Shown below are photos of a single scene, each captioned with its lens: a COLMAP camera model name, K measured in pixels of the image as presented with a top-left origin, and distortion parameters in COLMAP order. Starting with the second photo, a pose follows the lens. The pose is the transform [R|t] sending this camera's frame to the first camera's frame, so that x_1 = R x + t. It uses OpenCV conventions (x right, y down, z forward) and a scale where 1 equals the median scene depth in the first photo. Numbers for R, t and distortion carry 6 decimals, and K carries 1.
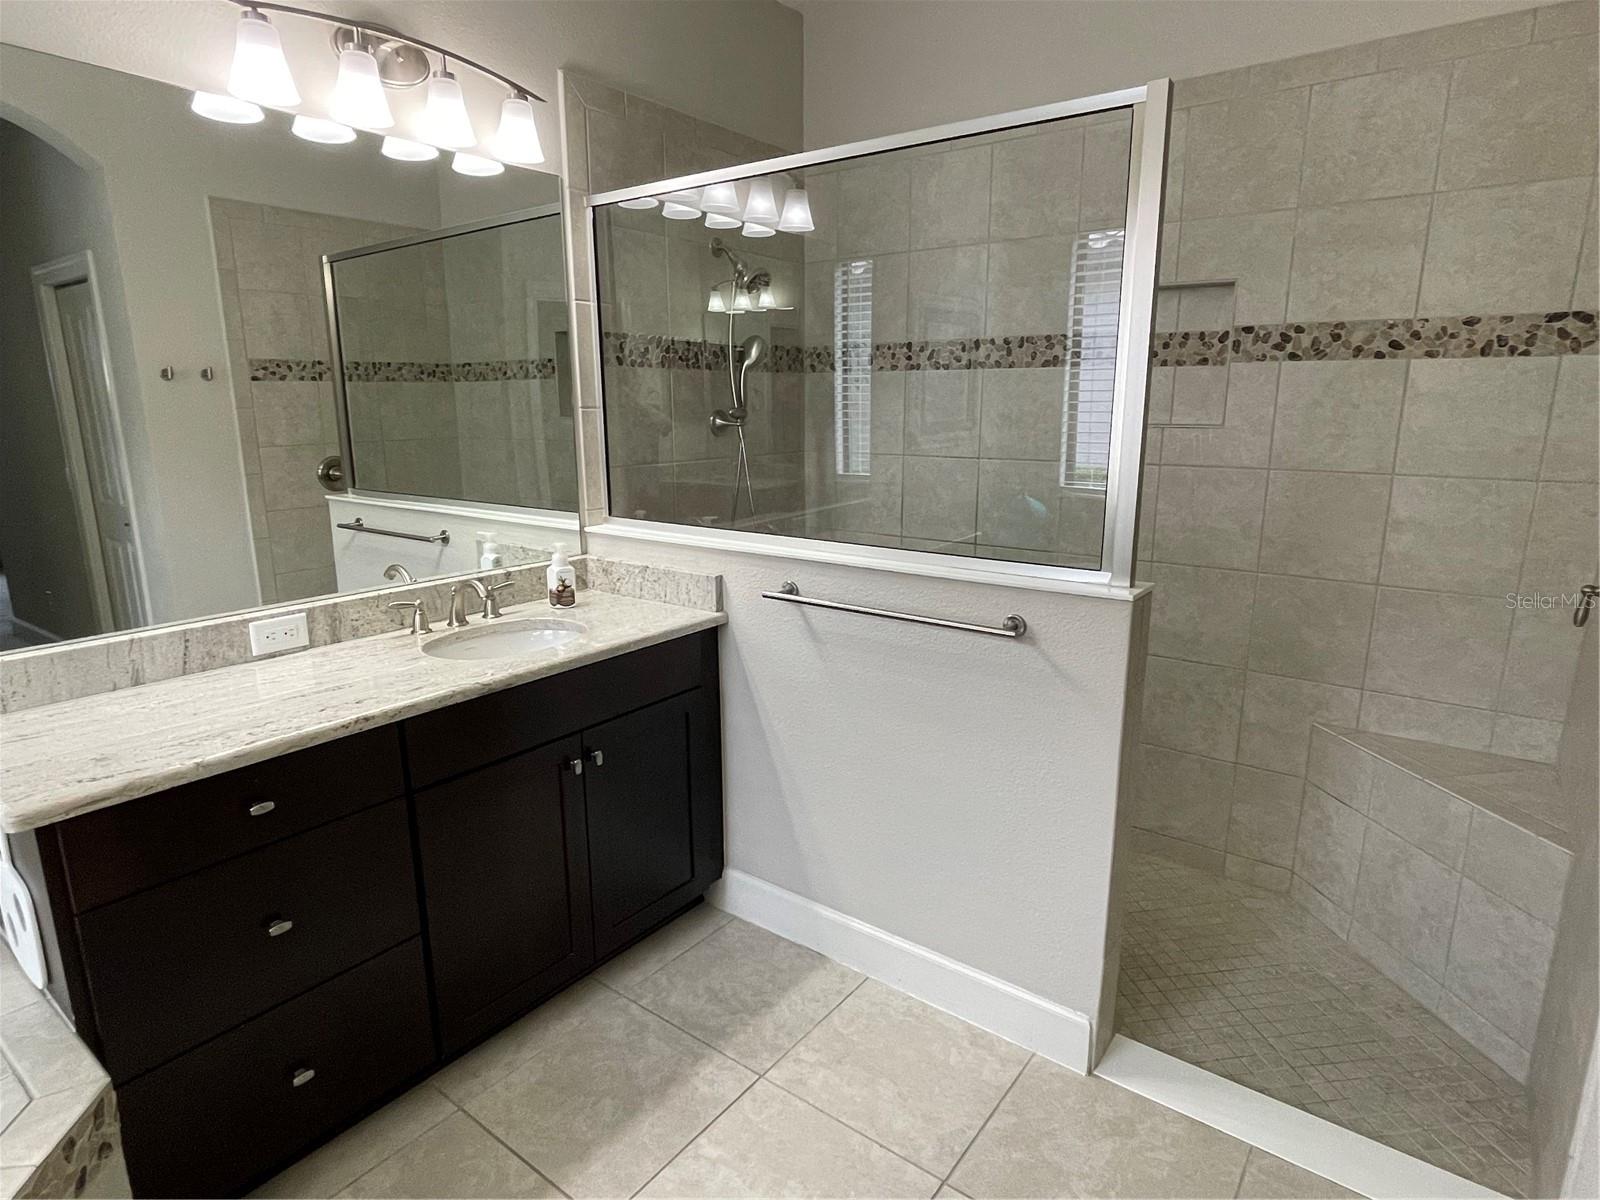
lens RADIAL K [[895.3, 0, 798.1], [0, 895.3, 597.1], [0, 0, 1]] dist [-0.002949, -0.000461]
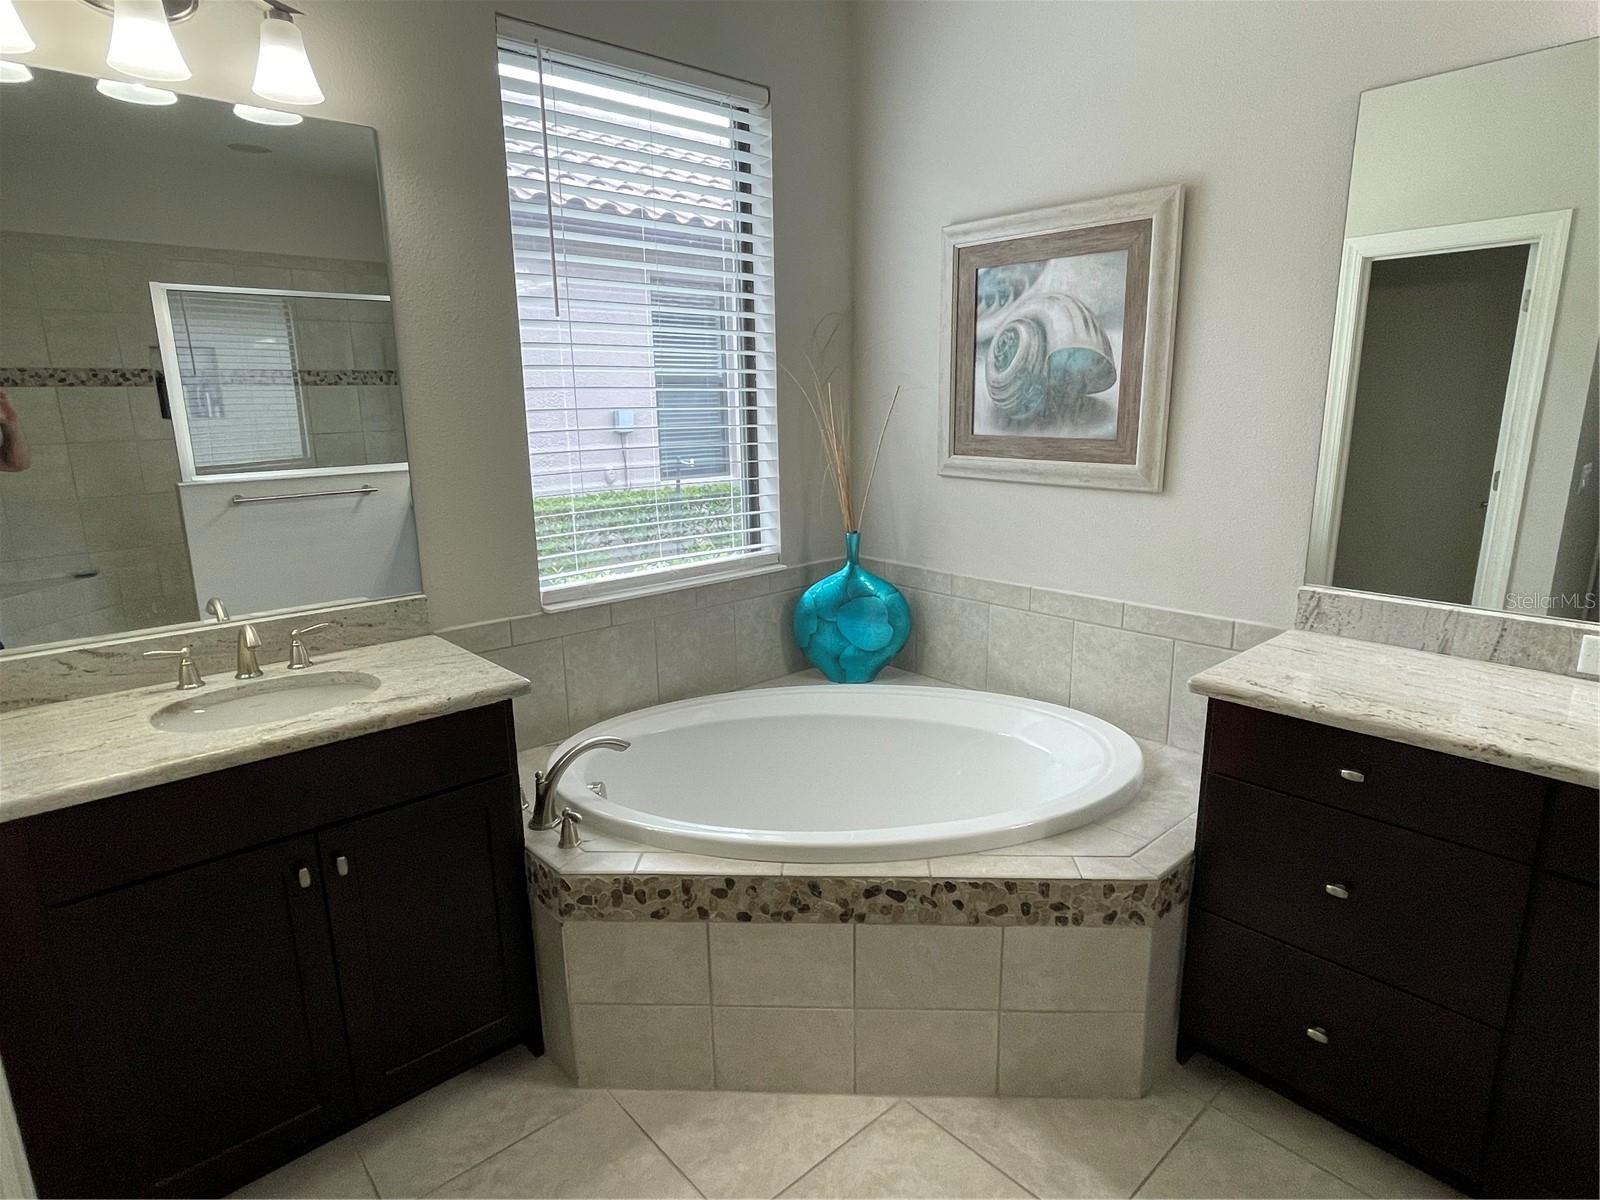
lens RADIAL K [[895.3, 0, 799.5], [0, 895.3, 602.8], [0, 0, 1]] dist [-0.002949, -0.000461]
pose [[-0.175031, 0.234248, -0.956291, 0.435317], [-0.200289, 0.942503, 0.267530, -0.098034], [0.963975, 0.238361, -0.118050, 0.407066]]
